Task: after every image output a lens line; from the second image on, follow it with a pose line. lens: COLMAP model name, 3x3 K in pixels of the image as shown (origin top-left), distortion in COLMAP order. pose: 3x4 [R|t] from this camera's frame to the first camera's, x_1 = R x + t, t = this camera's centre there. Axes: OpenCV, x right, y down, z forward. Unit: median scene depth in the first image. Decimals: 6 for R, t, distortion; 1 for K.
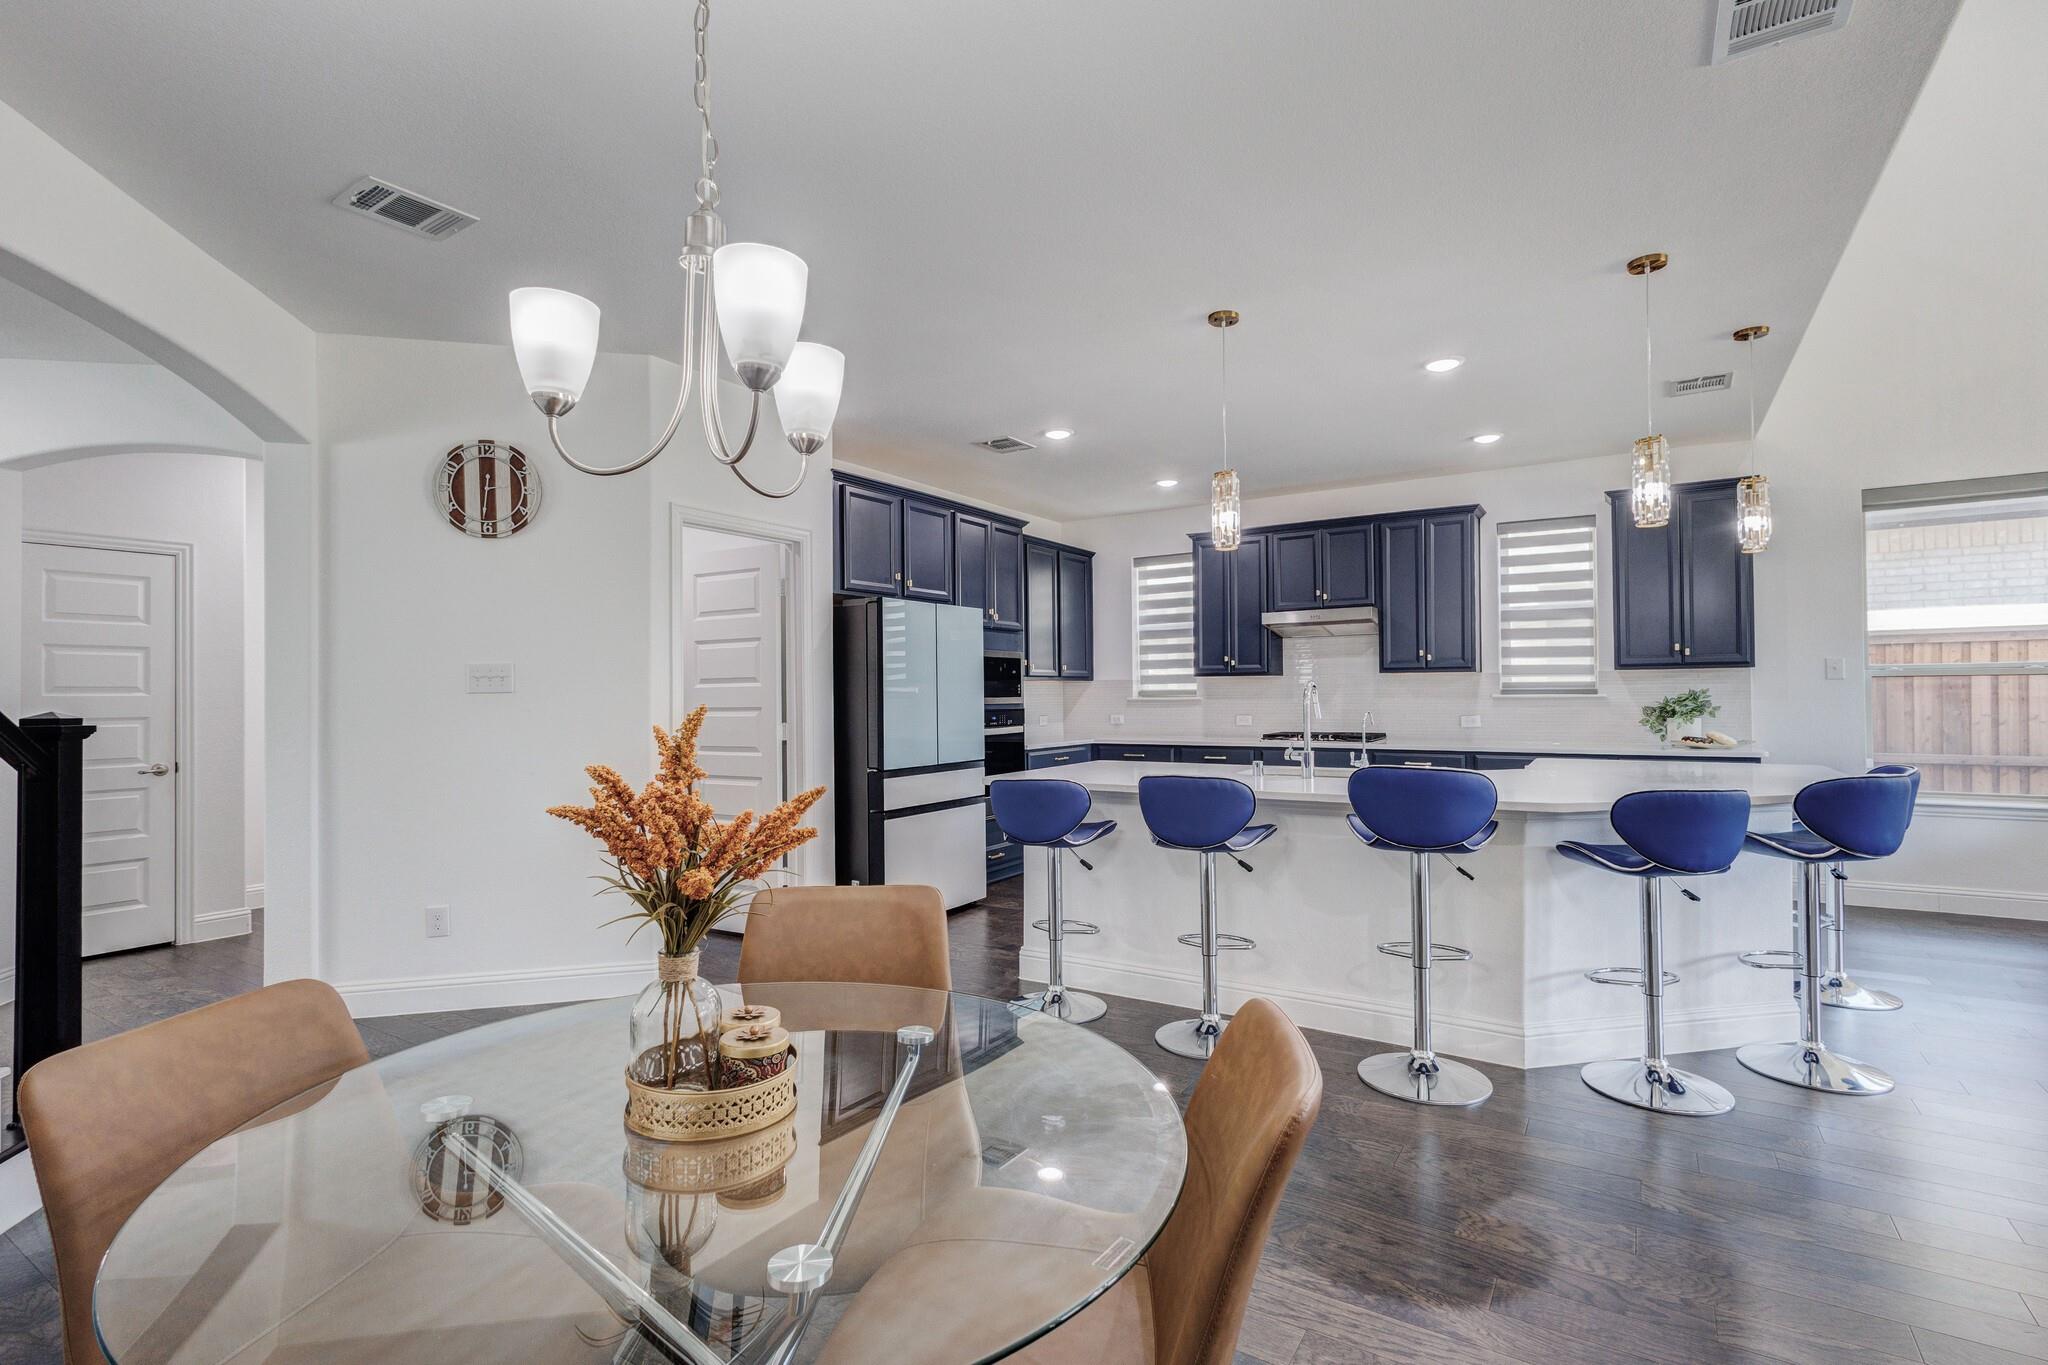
lens RADIAL K [[952.8, 0, 1044.1], [0, 952.8, 684.9], [0, 0, 1]] dist [0.007777, -0.003561]
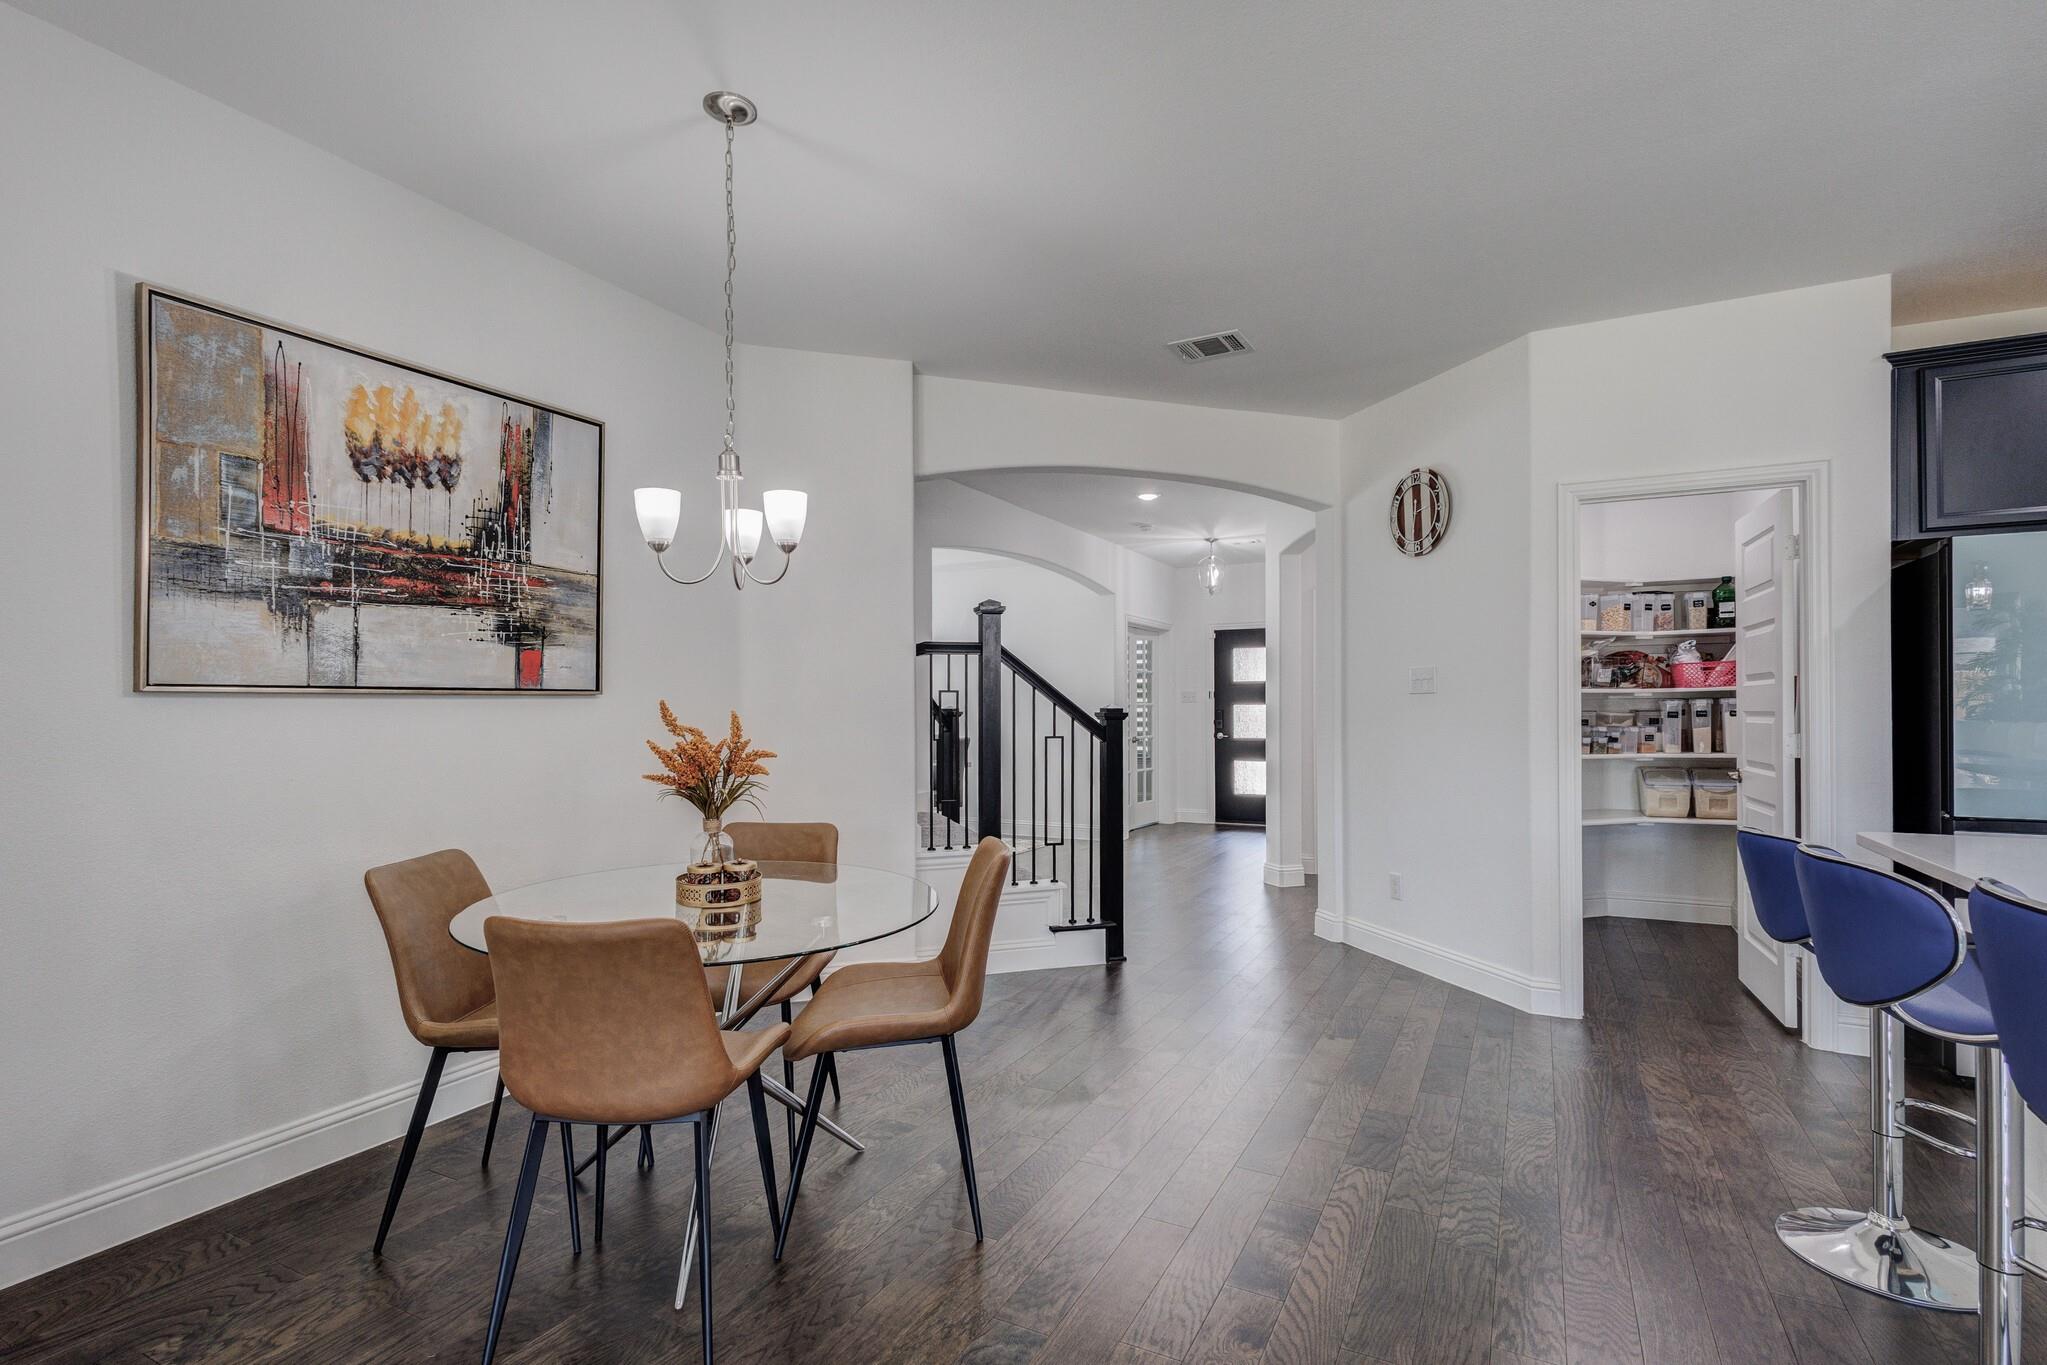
lens RADIAL K [[952.3, 0, 1017.3], [0, 952.3, 704.8], [0, 0, 1]] dist [0.007777, -0.003561]
pose [[0.071248, 0.008782, -0.997420, 0.355163], [0.009088, 0.999914, 0.009453, 0.004730], [0.997417, -0.009738, 0.071162, 0.309675]]
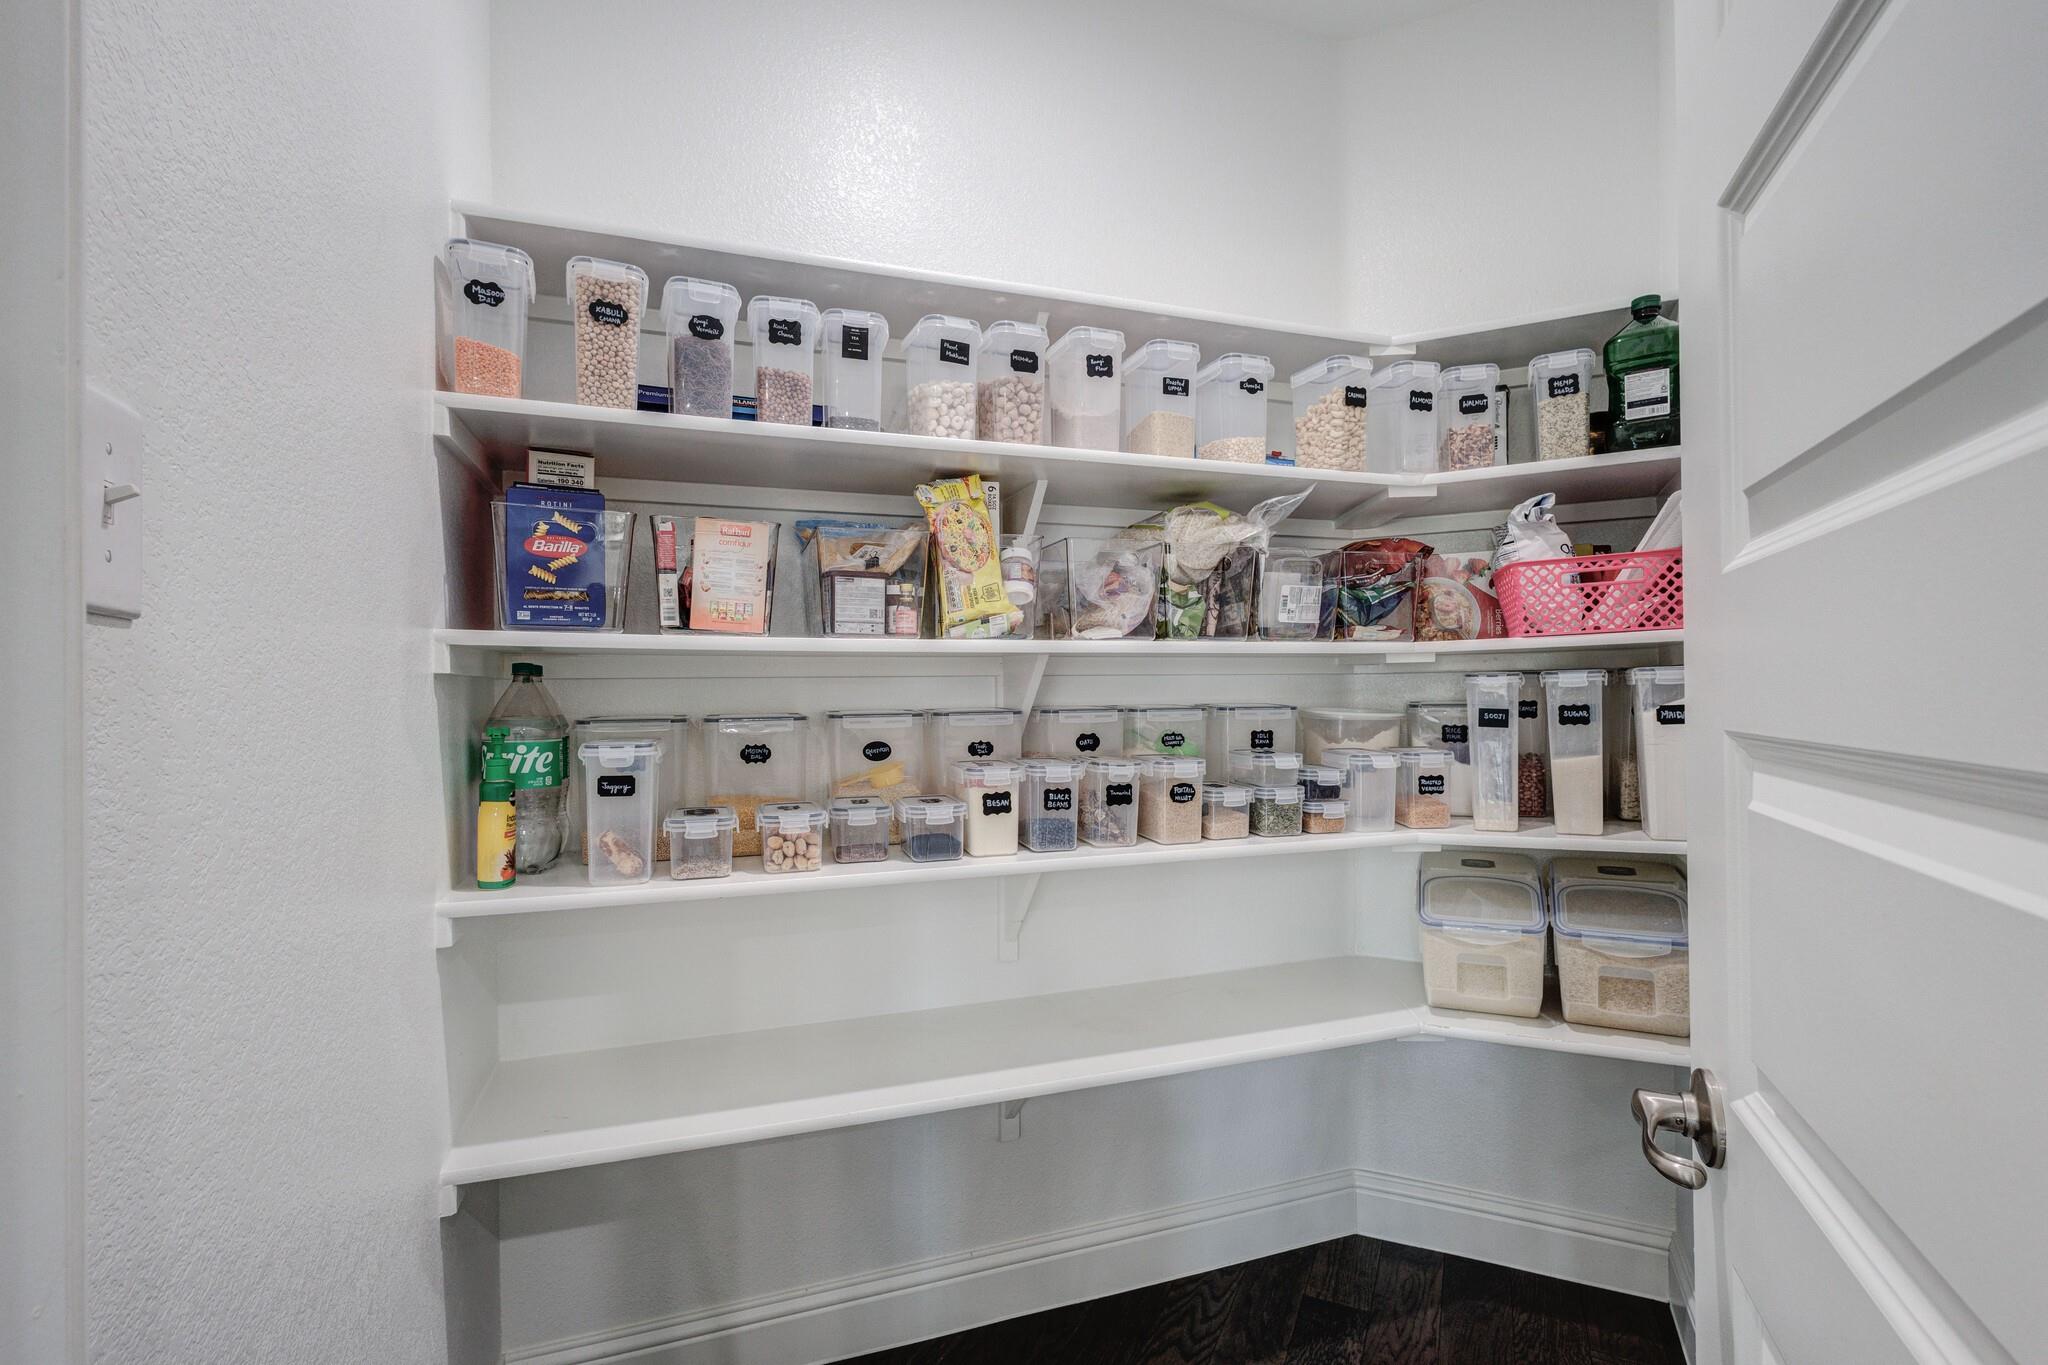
lens RADIAL K [[952.8, 0, 989.7], [0, 952.8, 689.3], [0, 0, 1]] dist [0.007777, -0.003561]
pose [[0.089049, 0.007635, -0.995998, -0.216245], [0.016870, 0.999816, 0.009173, 0.013928], [0.995884, -0.017620, 0.088903, 0.808586]]
